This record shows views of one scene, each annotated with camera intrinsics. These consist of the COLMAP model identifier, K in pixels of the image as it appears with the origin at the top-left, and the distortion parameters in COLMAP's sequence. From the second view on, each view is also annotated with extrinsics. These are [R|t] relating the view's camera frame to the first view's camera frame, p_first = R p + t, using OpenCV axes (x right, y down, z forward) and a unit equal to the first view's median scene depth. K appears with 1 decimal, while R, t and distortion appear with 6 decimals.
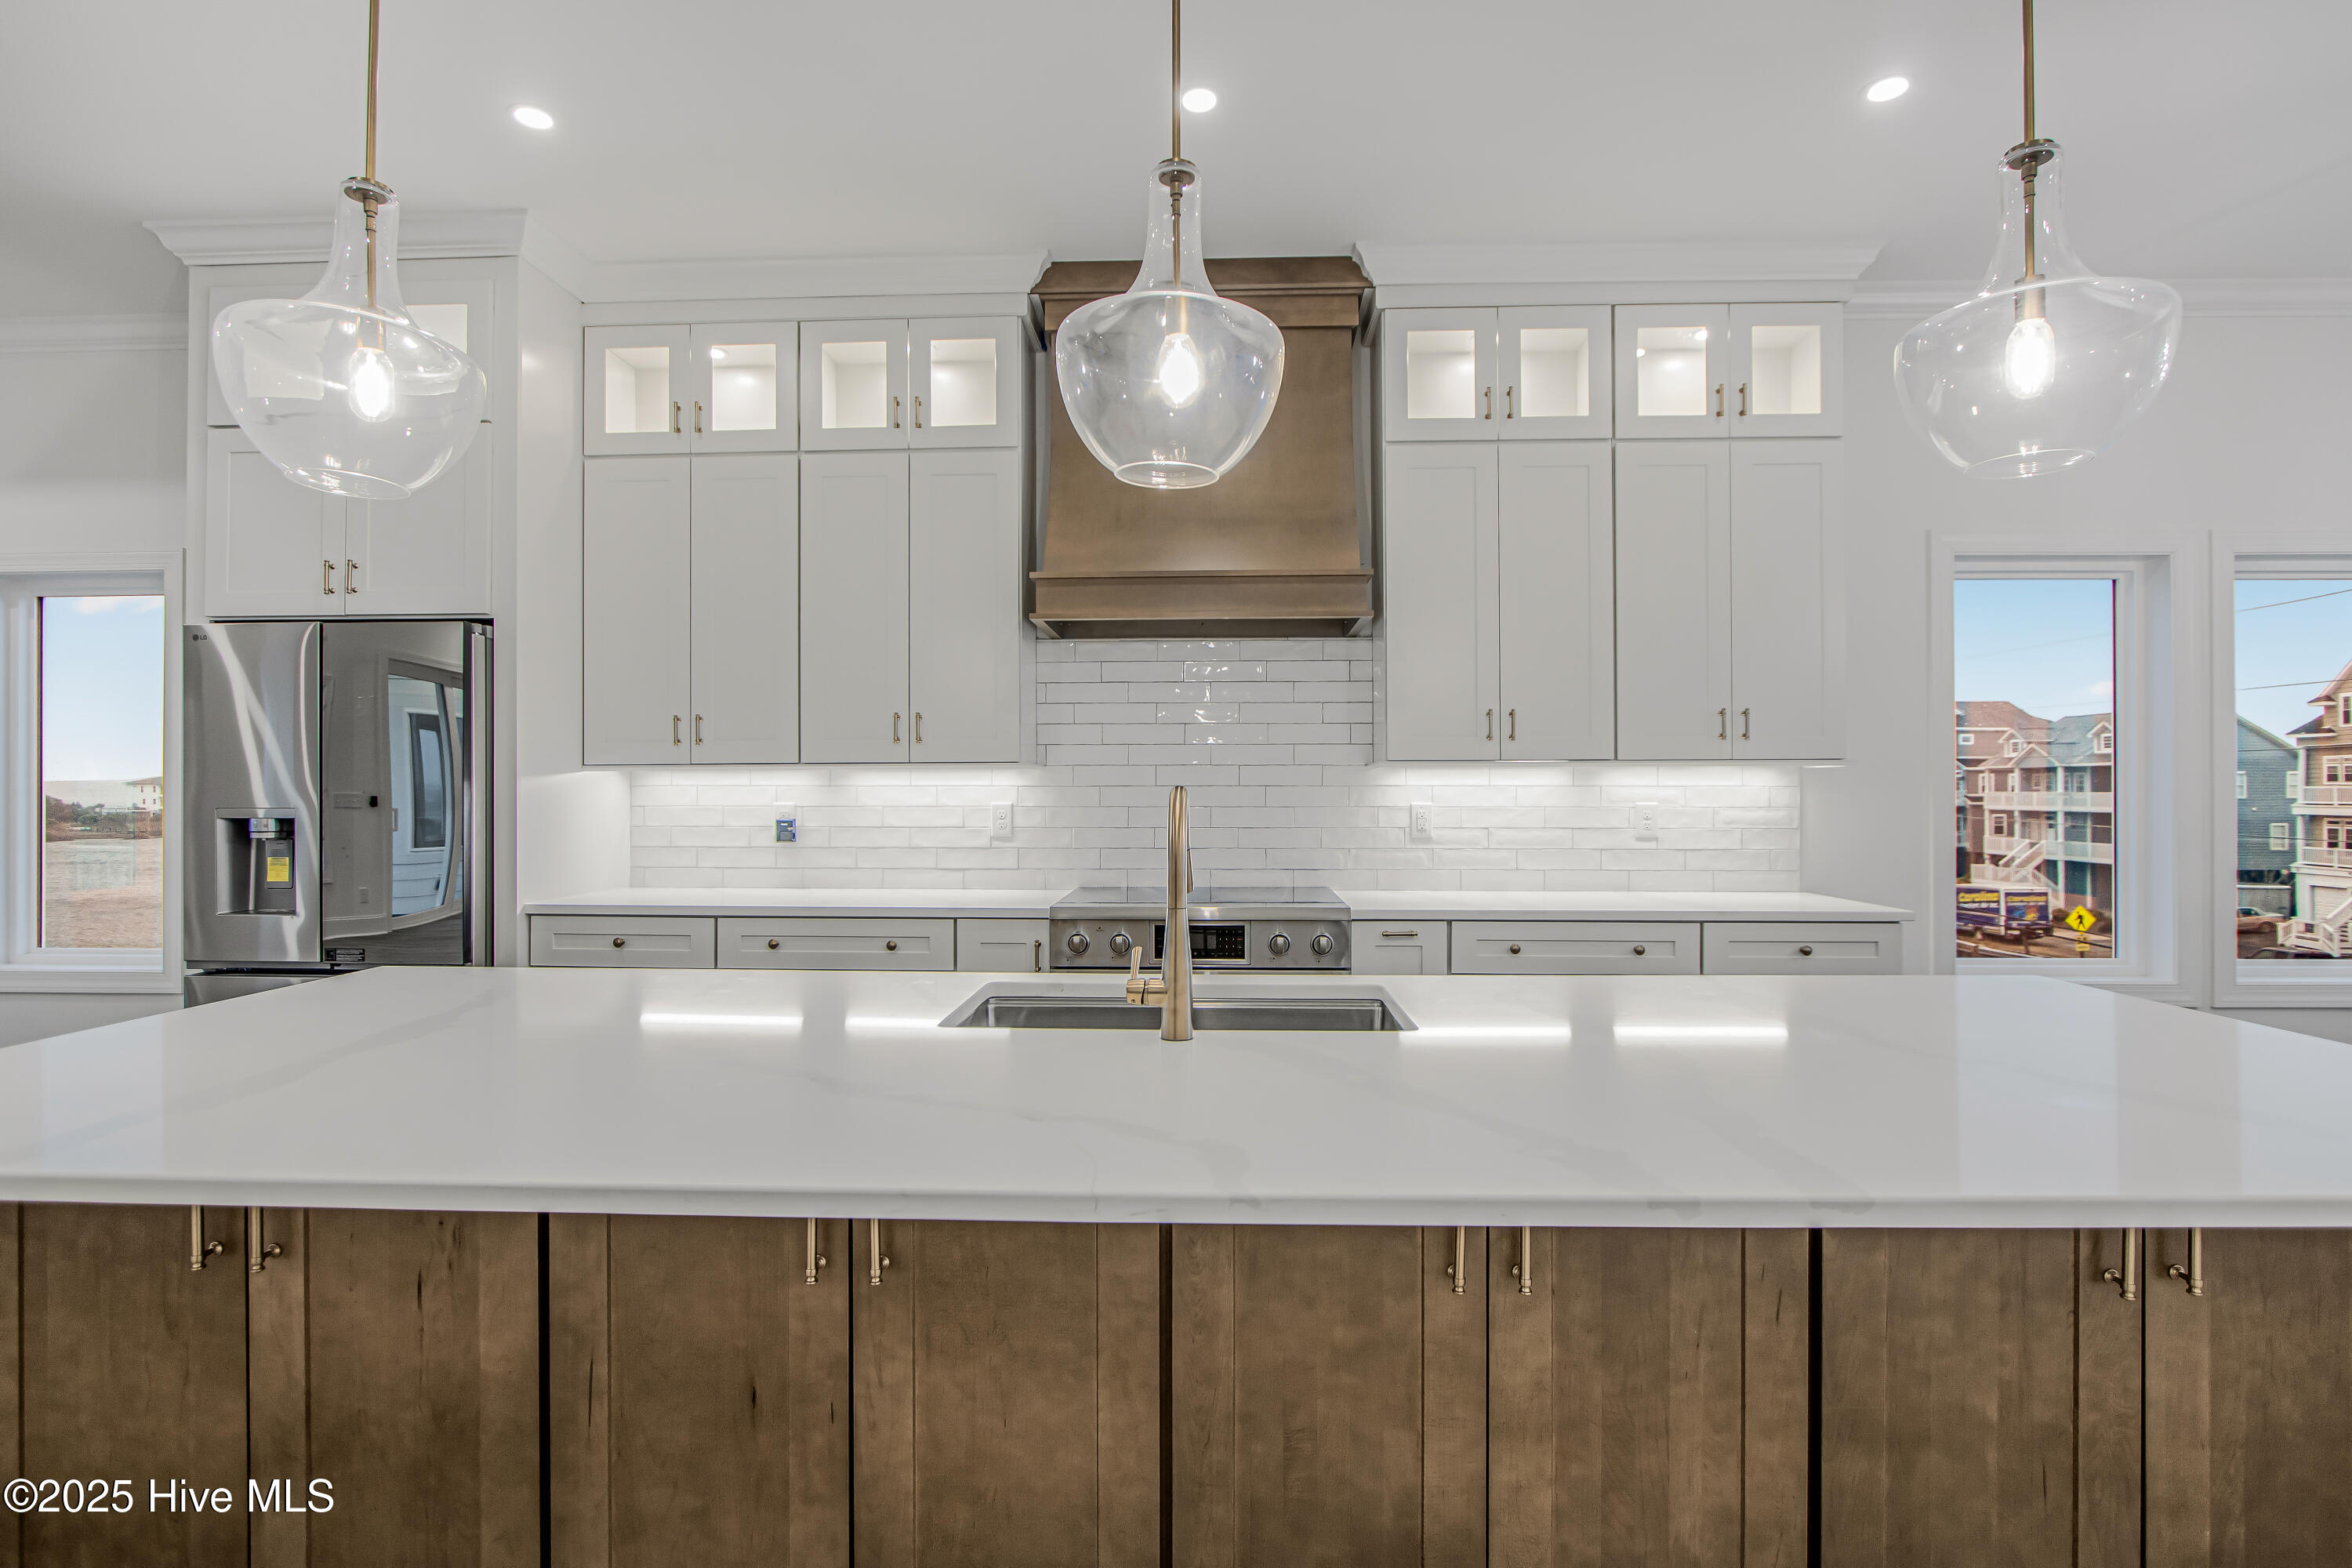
lens RADIAL K [[1113.1, 0, 1182.6], [0, 1113.1, 798.3], [0, 0, 1]] dist [-0.040964, 0.017924]
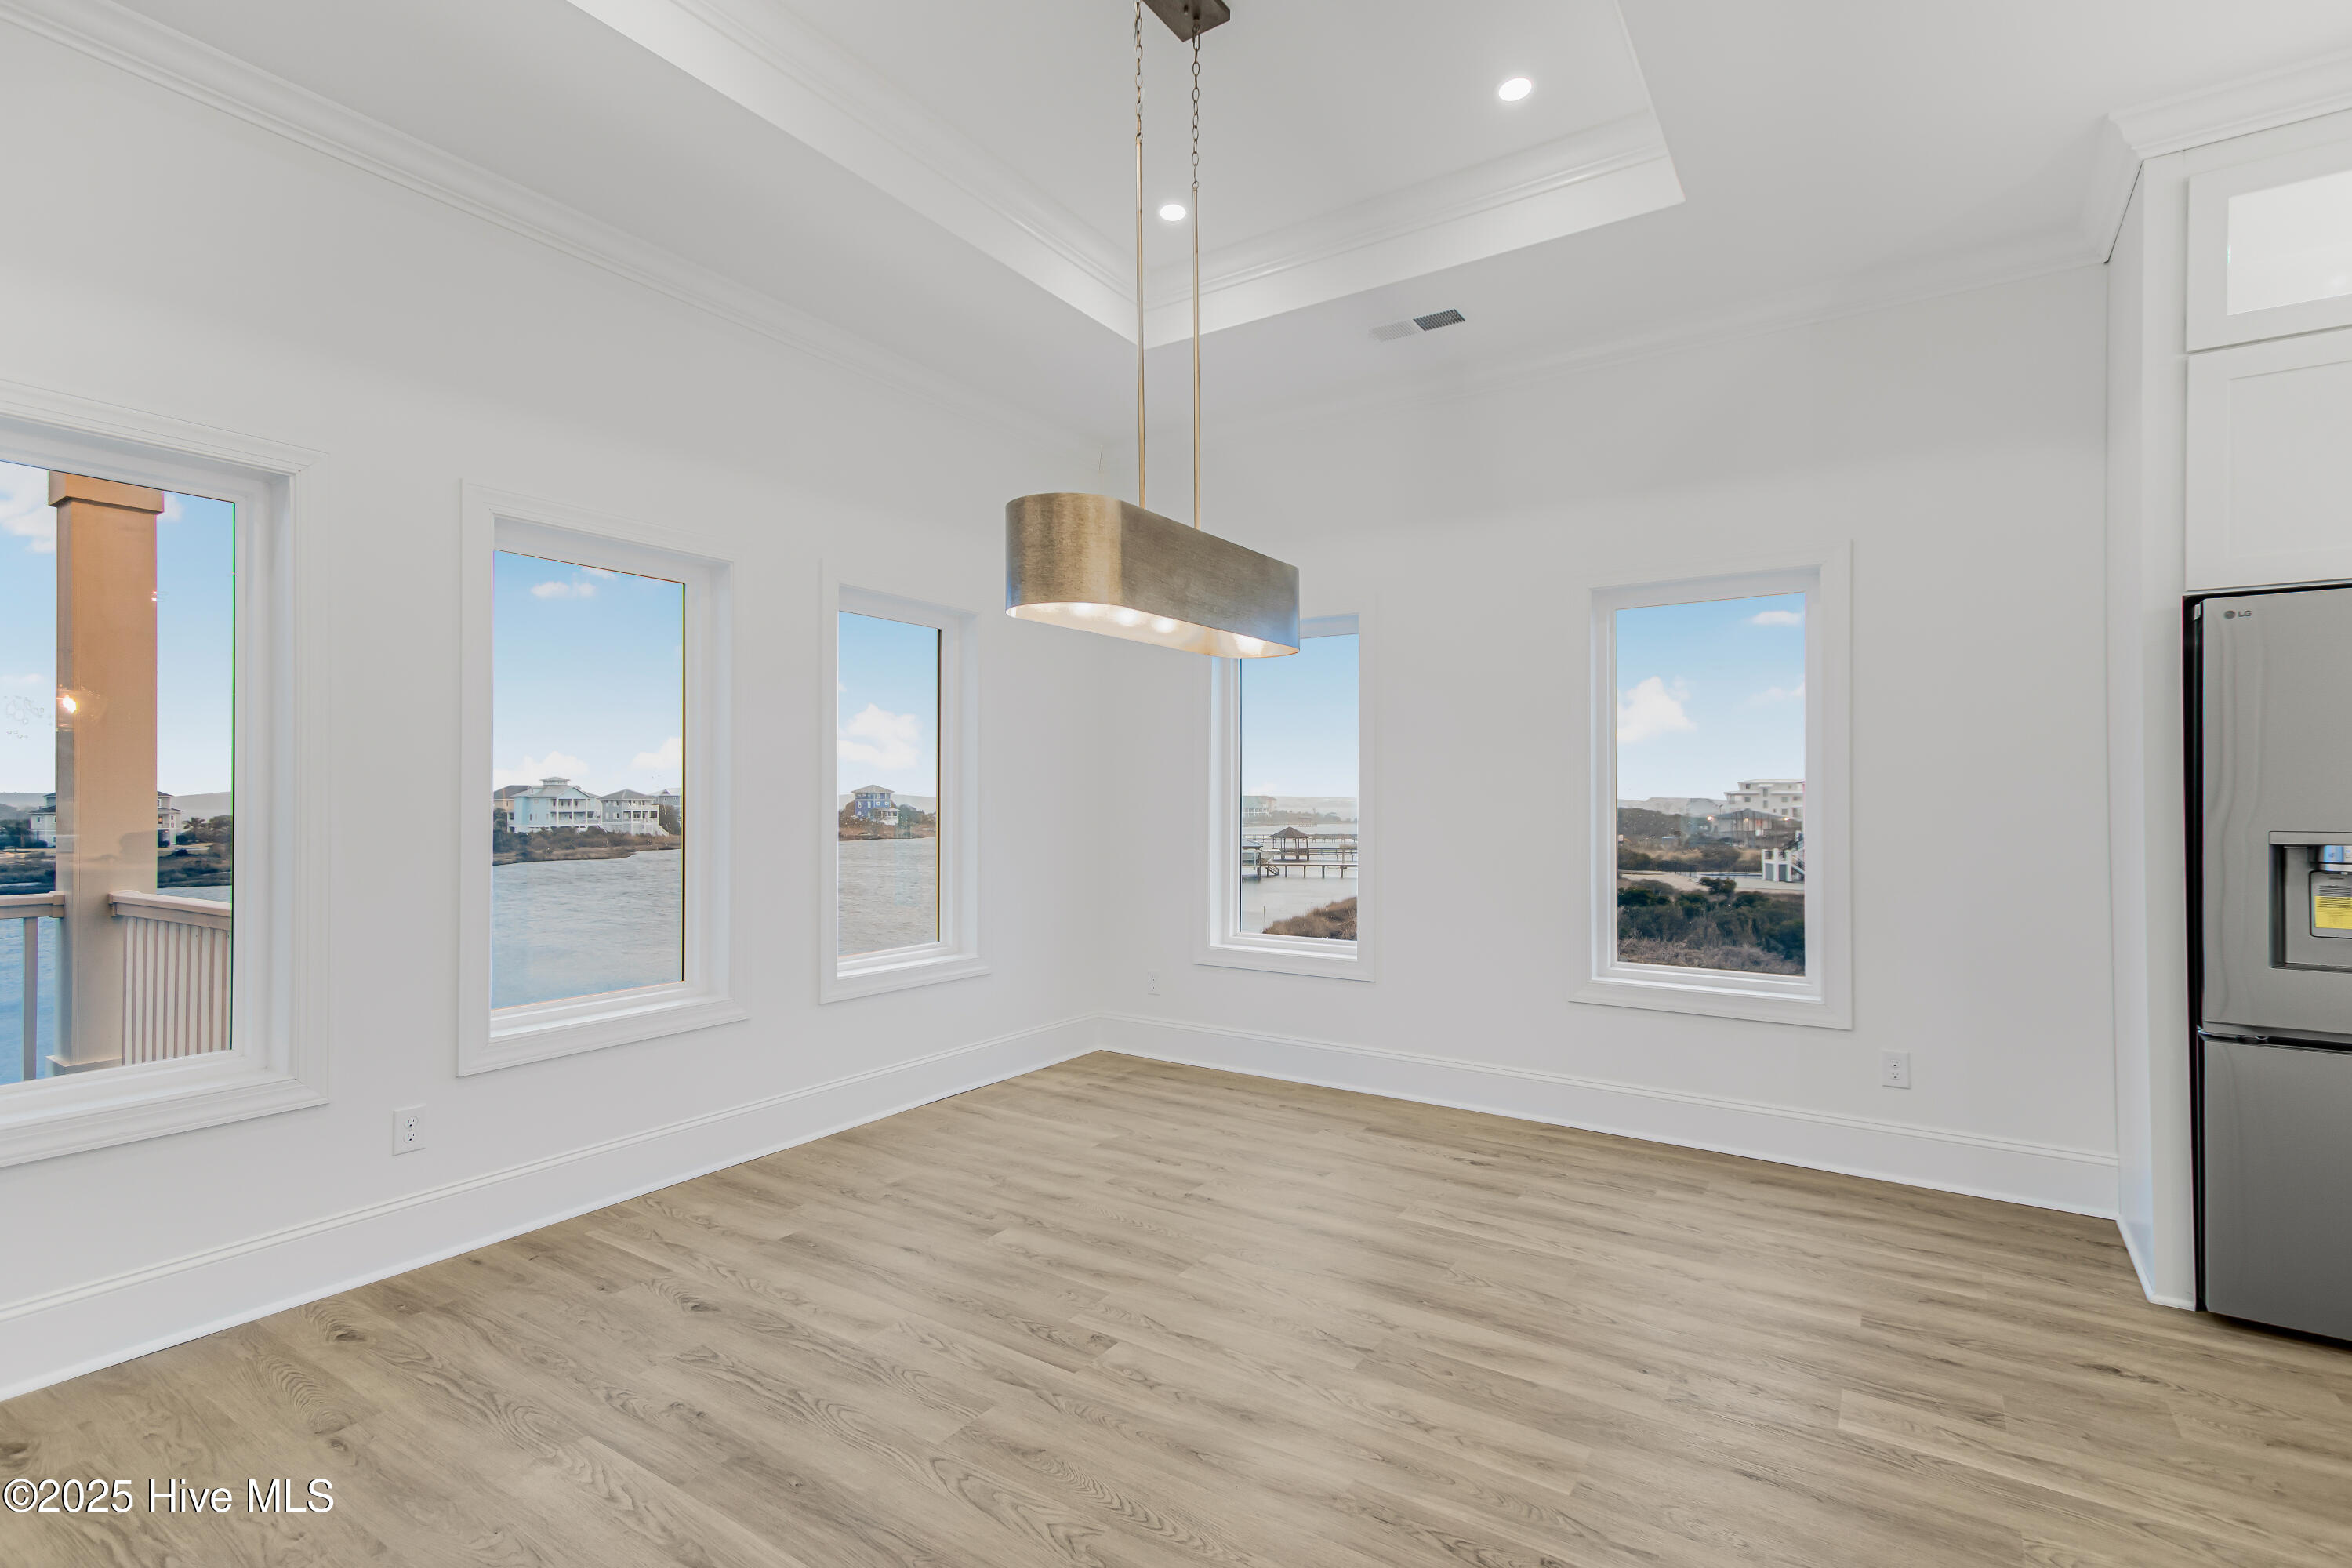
lens RADIAL K [[1113.6, 0, 1172.1], [0, 1113.6, 796.6], [0, 0, 1]] dist [0.004248, 0.000637]
pose [[0.846410, 0.001157, -0.532530, -0.998412], [-0.008326, 0.999904, -0.011062, 0.000022], [0.532467, 0.013797, 0.846339, -0.082716]]
